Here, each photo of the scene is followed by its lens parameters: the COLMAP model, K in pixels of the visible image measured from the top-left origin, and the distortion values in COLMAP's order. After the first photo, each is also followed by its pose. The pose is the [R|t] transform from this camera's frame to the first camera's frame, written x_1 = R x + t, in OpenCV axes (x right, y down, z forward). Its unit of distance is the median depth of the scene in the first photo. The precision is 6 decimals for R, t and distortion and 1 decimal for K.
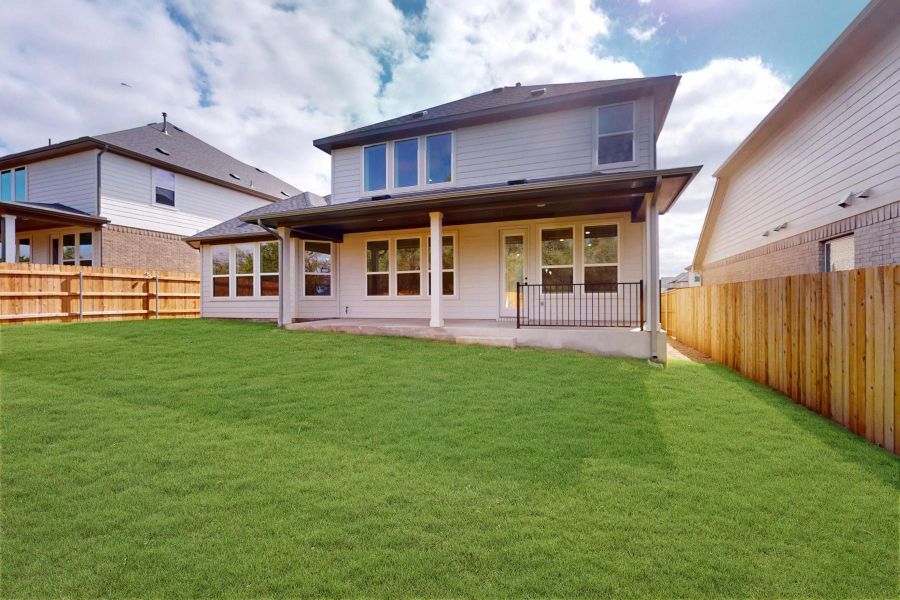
lens RADIAL K [[400.3, 0, 444.8], [0, 400.3, 298.7], [0, 0, 1]] dist [0.025454, -0.000123]
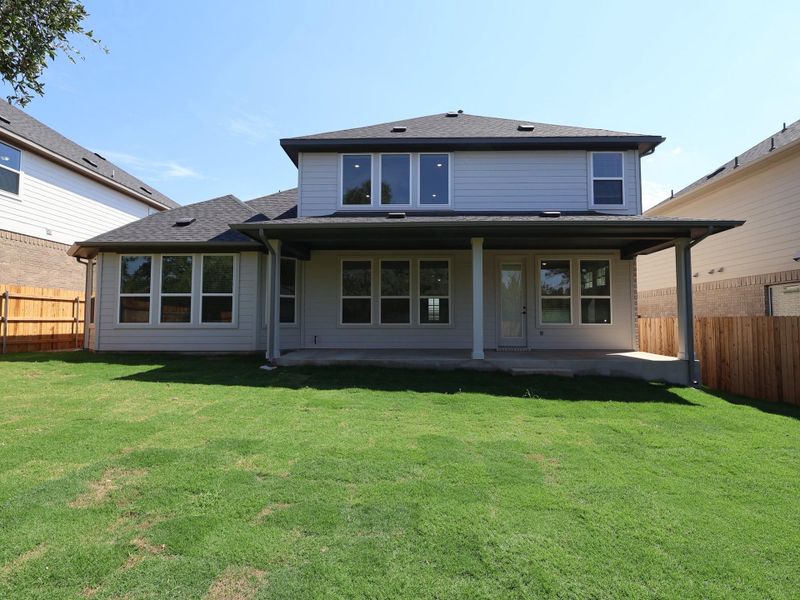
lens RADIAL K [[417.9, 0, 396.0], [0, 417.9, 299.4], [0, 0, 1]] dist [0.015803, -0.002850]
pose [[0.939389, 0.030438, 0.341498, -0.398477], [-0.008447, 0.997804, -0.065699, -0.000675], [-0.342748, 0.058832, 0.937583, 0.117117]]
